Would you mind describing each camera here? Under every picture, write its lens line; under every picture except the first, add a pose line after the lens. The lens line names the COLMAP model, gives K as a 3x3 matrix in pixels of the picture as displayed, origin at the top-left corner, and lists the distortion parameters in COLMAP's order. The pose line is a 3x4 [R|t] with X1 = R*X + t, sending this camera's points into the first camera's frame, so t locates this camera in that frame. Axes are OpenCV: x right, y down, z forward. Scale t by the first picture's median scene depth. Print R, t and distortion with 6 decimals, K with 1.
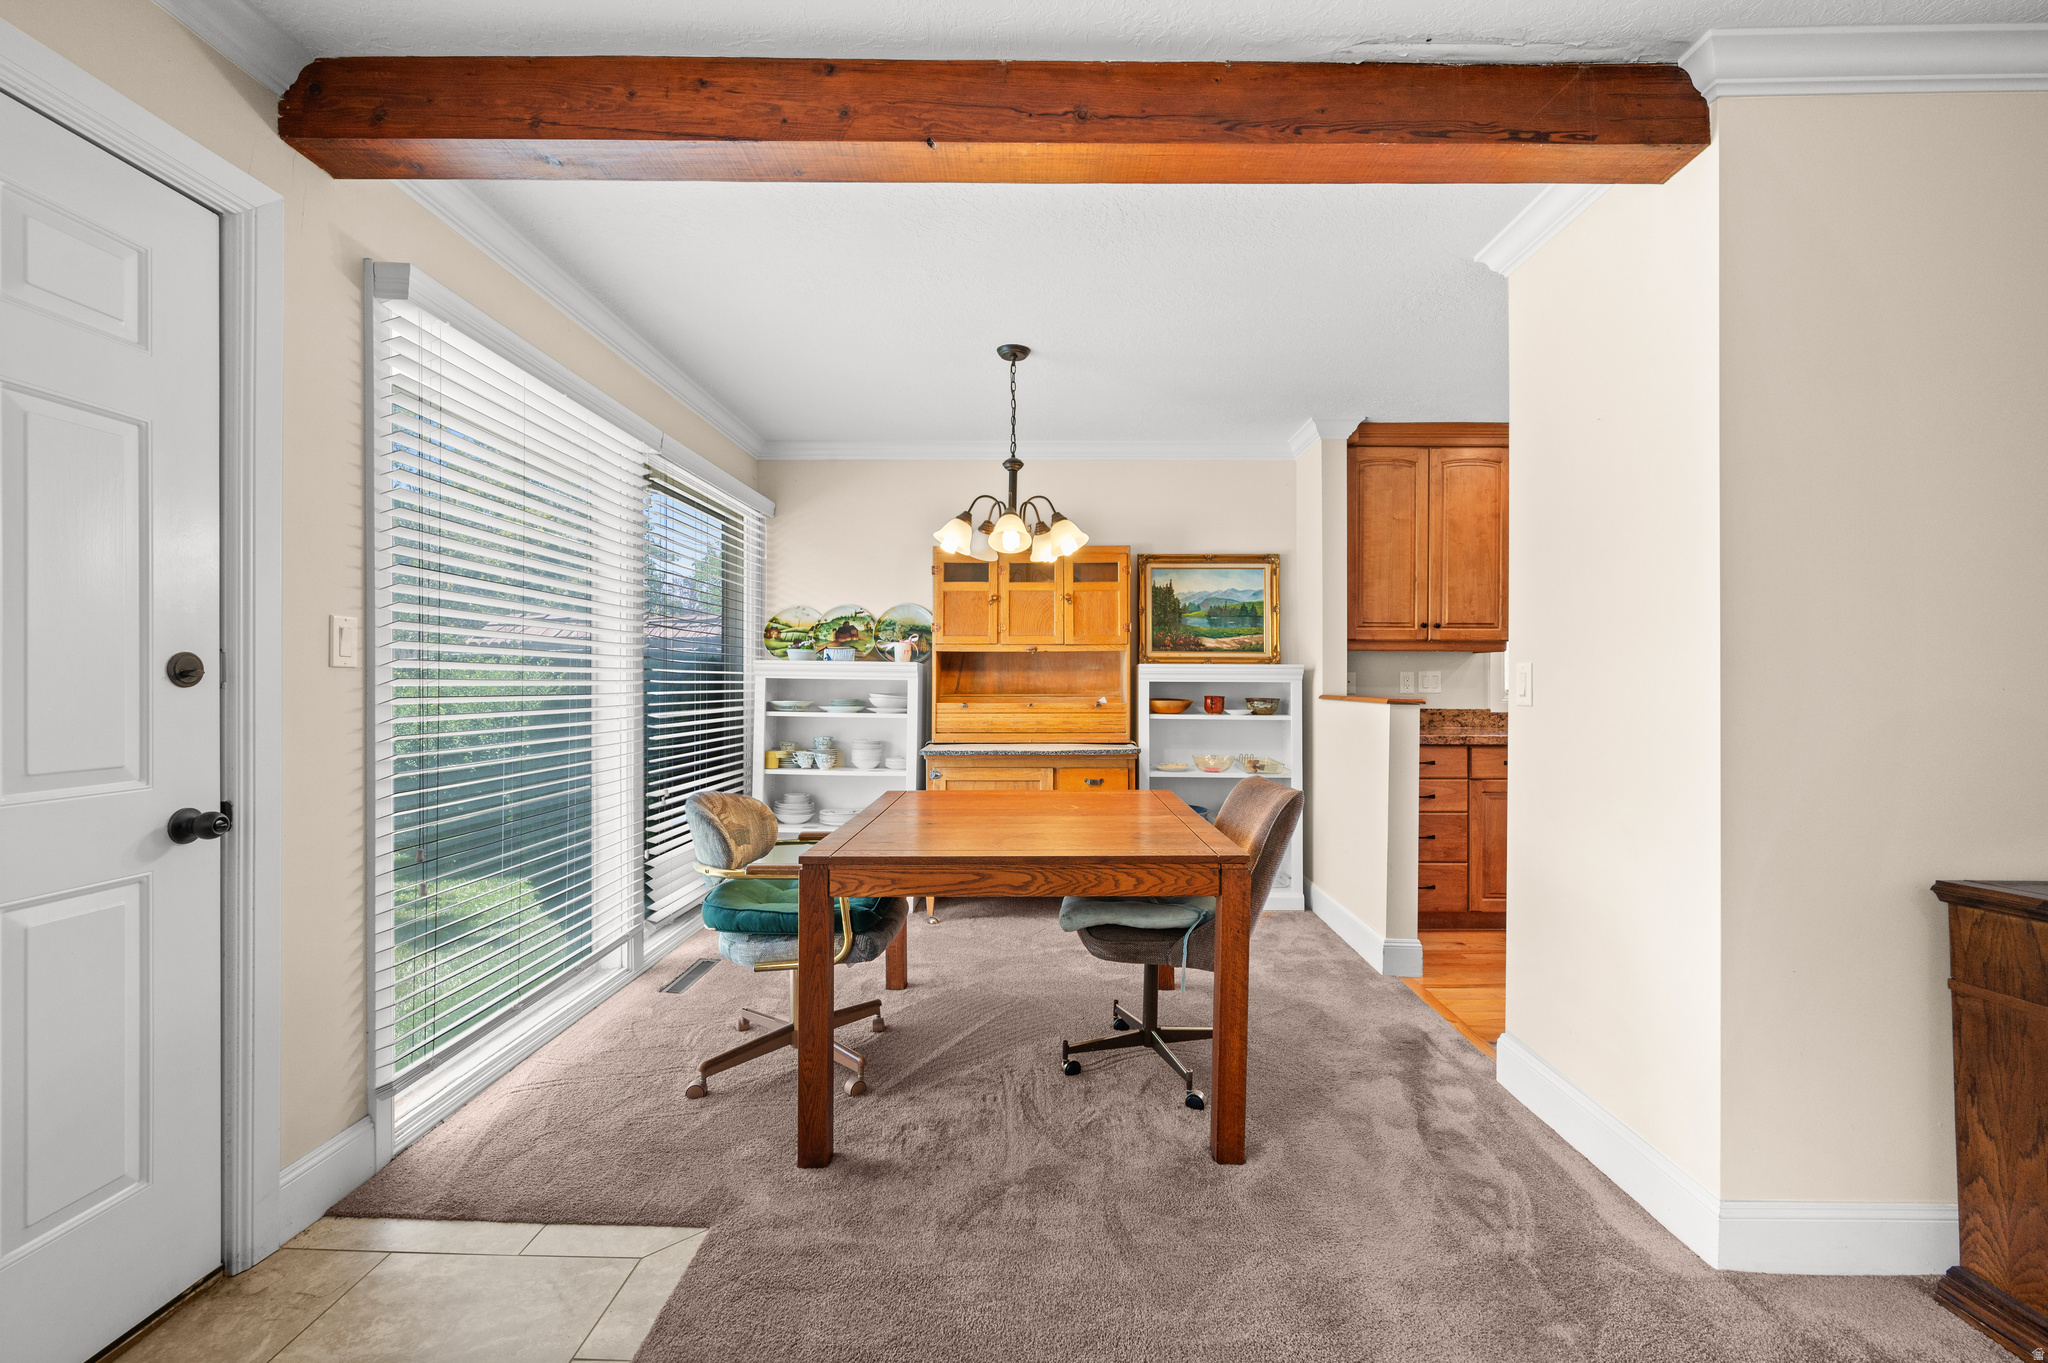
lens RADIAL K [[883.9, 0, 1024.0], [0, 883.9, 681.5], [0, 0, 1]] dist [0.000649, -0.000011]
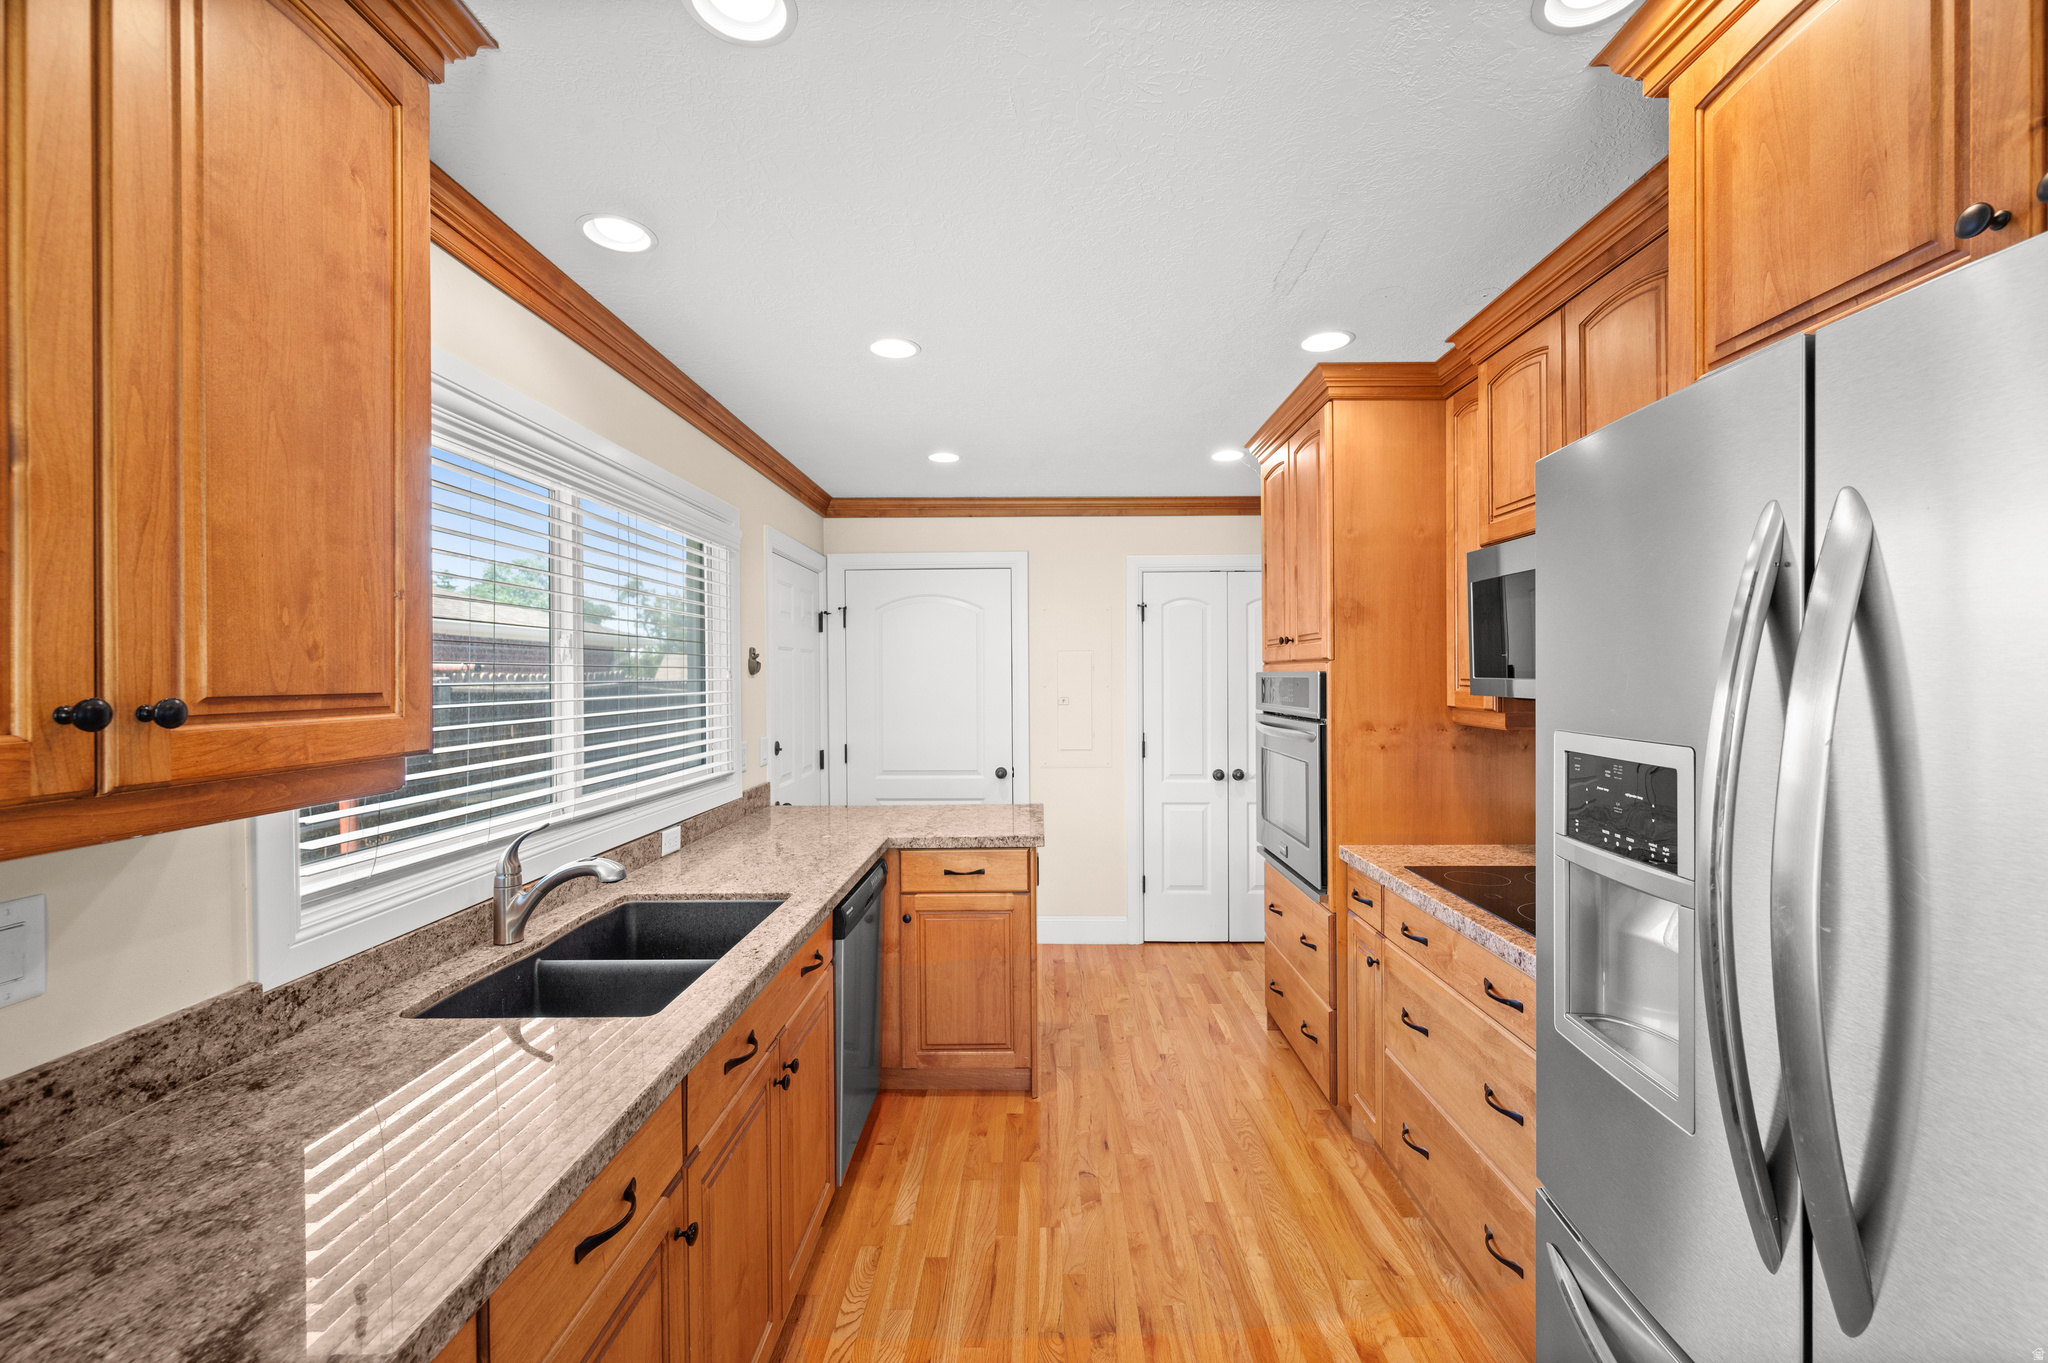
lens RADIAL K [[815.5, 0, 1035.8], [0, 815.5, 678.1], [0, 0, 1]] dist [-0.000838, -0.000190]
pose [[0.003403, -0.005151, 0.999981, 0.287335], [0.007052, 0.999962, 0.005126, -0.070310], [-0.999969, 0.007034, 0.003440, 0.803529]]
